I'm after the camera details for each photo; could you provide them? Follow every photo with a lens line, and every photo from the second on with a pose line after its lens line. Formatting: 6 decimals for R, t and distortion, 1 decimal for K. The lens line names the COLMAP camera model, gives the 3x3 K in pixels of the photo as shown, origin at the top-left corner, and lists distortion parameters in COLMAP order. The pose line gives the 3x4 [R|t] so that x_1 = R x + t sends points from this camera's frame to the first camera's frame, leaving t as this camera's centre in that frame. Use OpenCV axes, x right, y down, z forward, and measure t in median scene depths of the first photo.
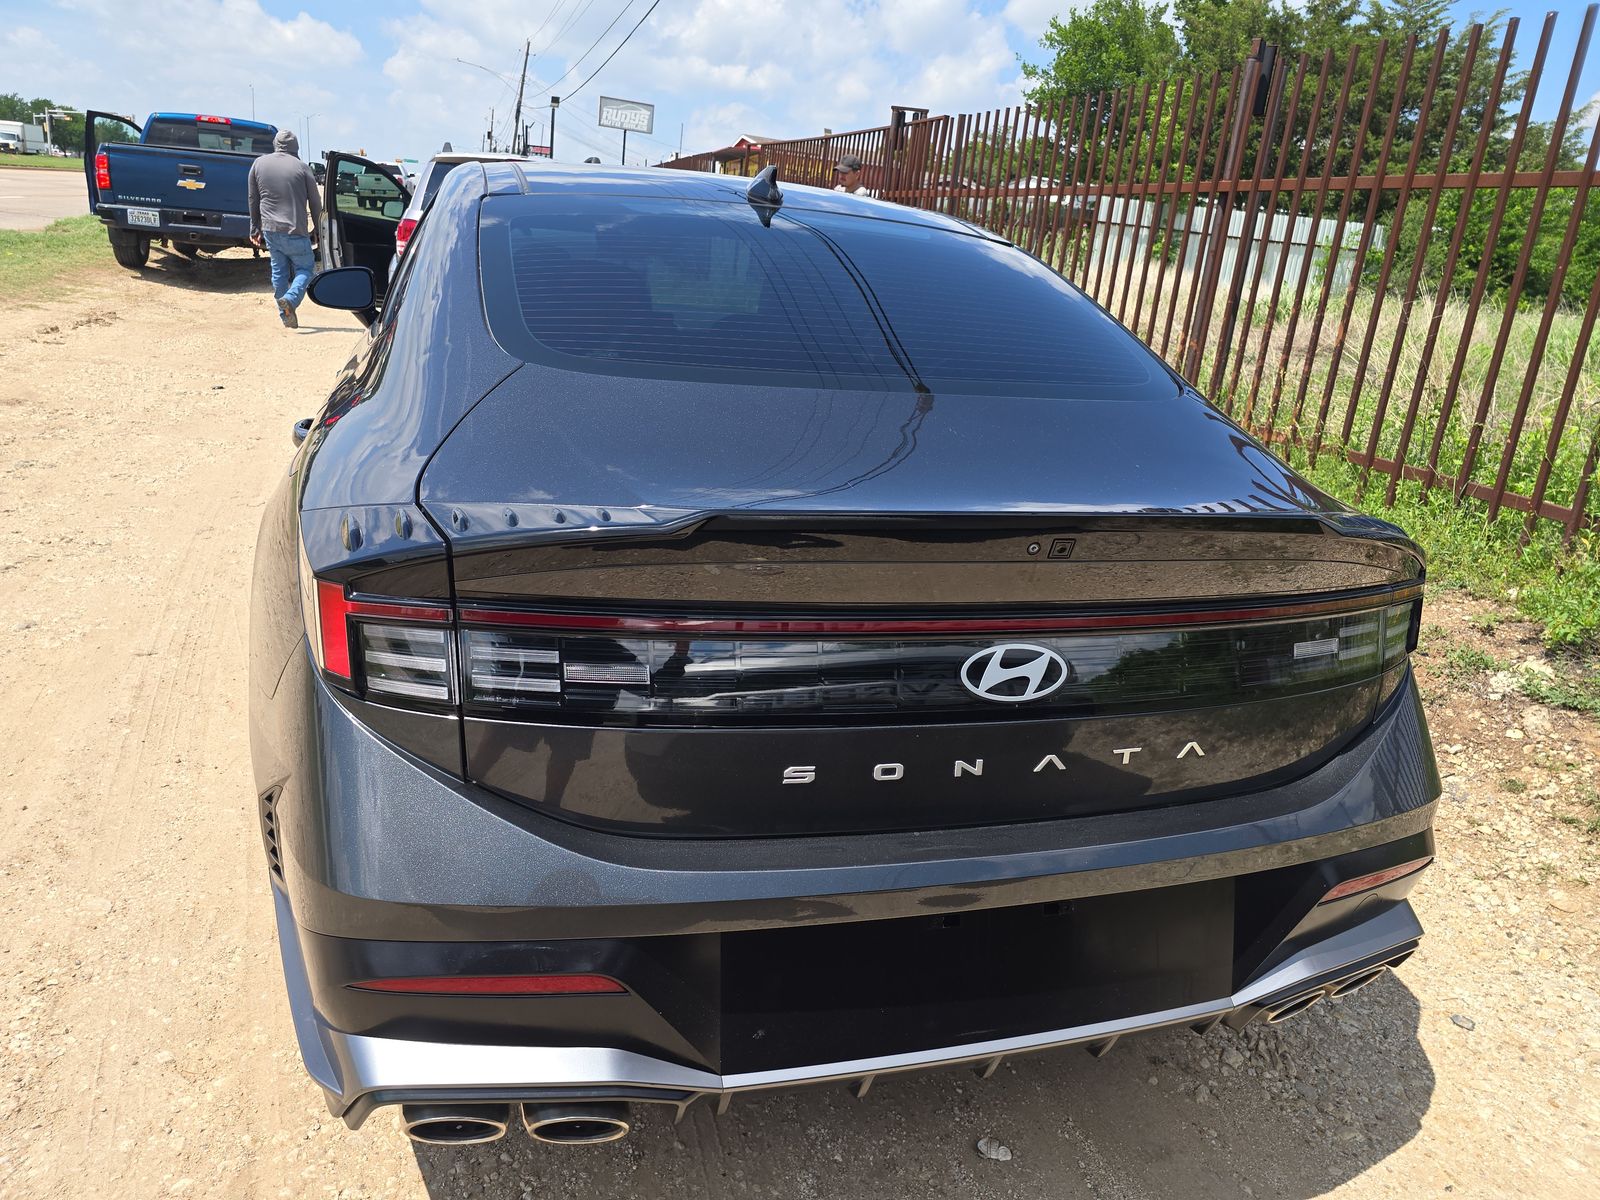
lens RADIAL K [[1079.4, 0, 798.8], [0, 1079.4, 576.7], [0, 0, 1]] dist [0.005191, -0.001410]
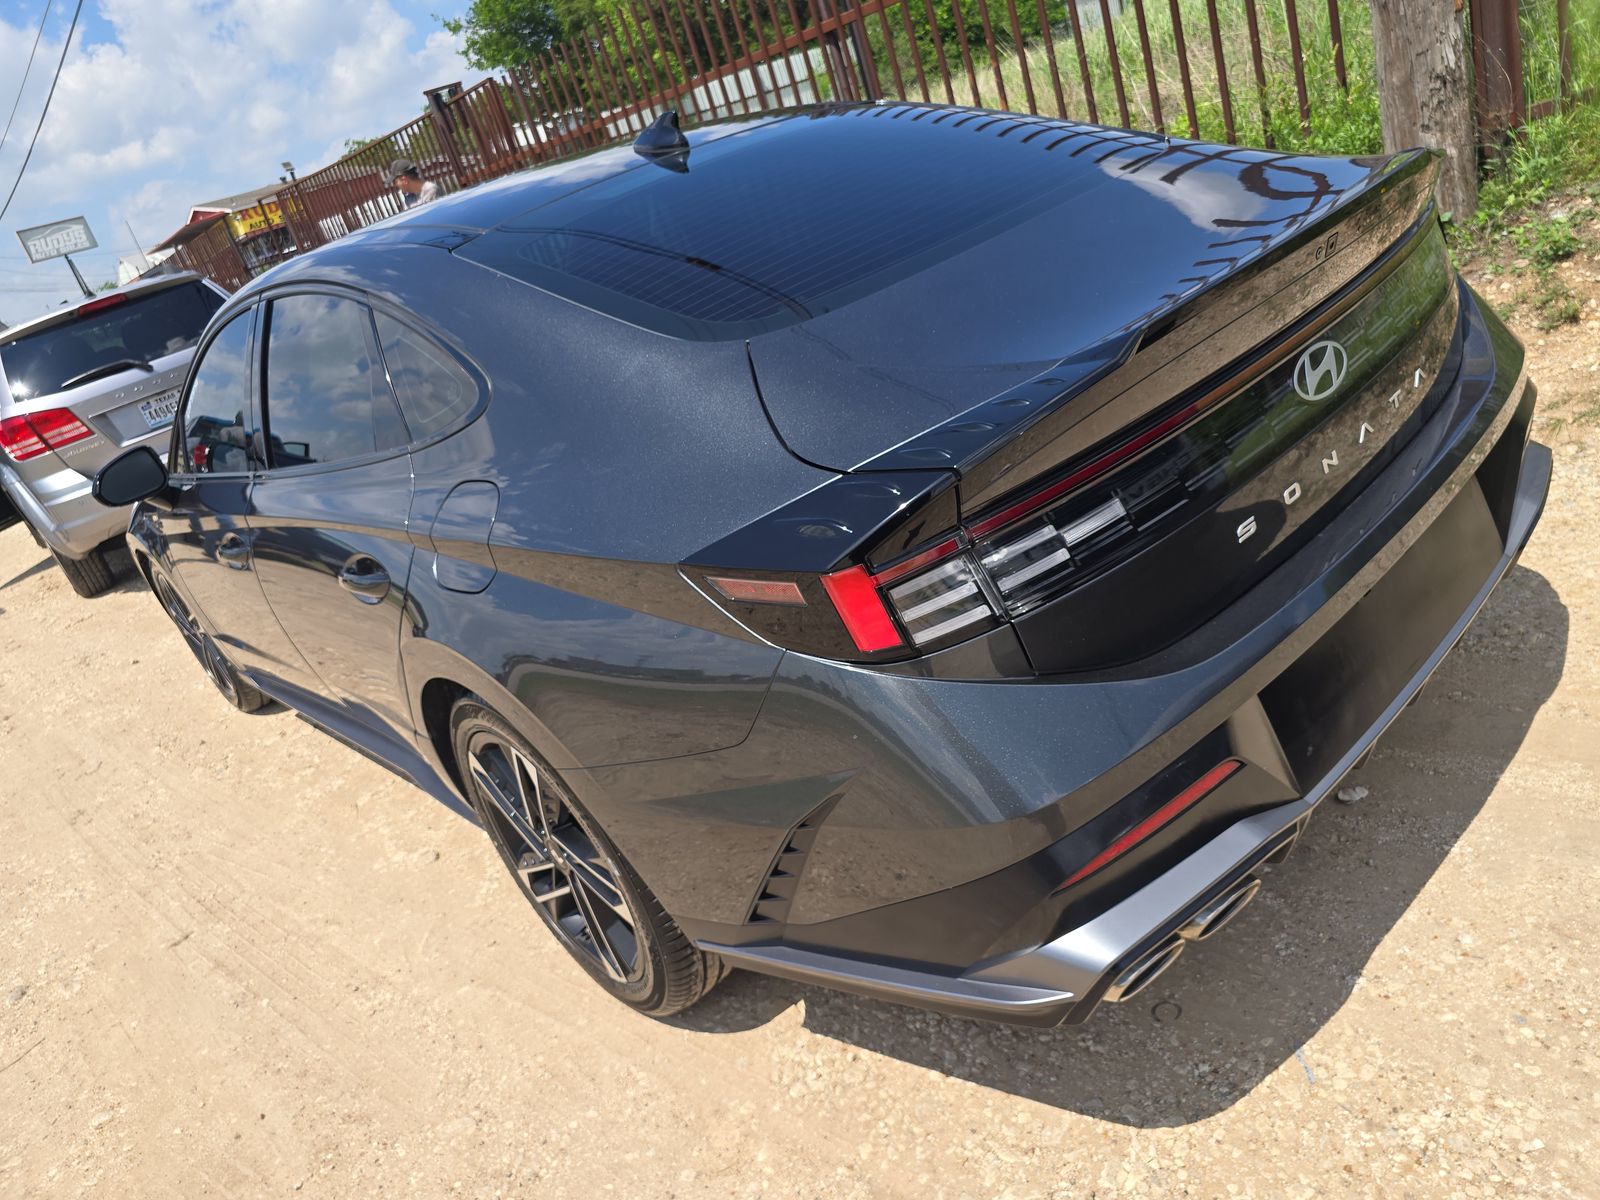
lens RADIAL K [[1074.8, 0, 805.4], [0, 1074.8, 599.2], [0, 0, 1]] dist [0.005833, -0.005372]
pose [[0.837849, -0.491371, 0.237831, -0.466429], [0.474167, 0.870938, 0.128971, -0.075250], [-0.270508, 0.004713, 0.962706, 0.047506]]
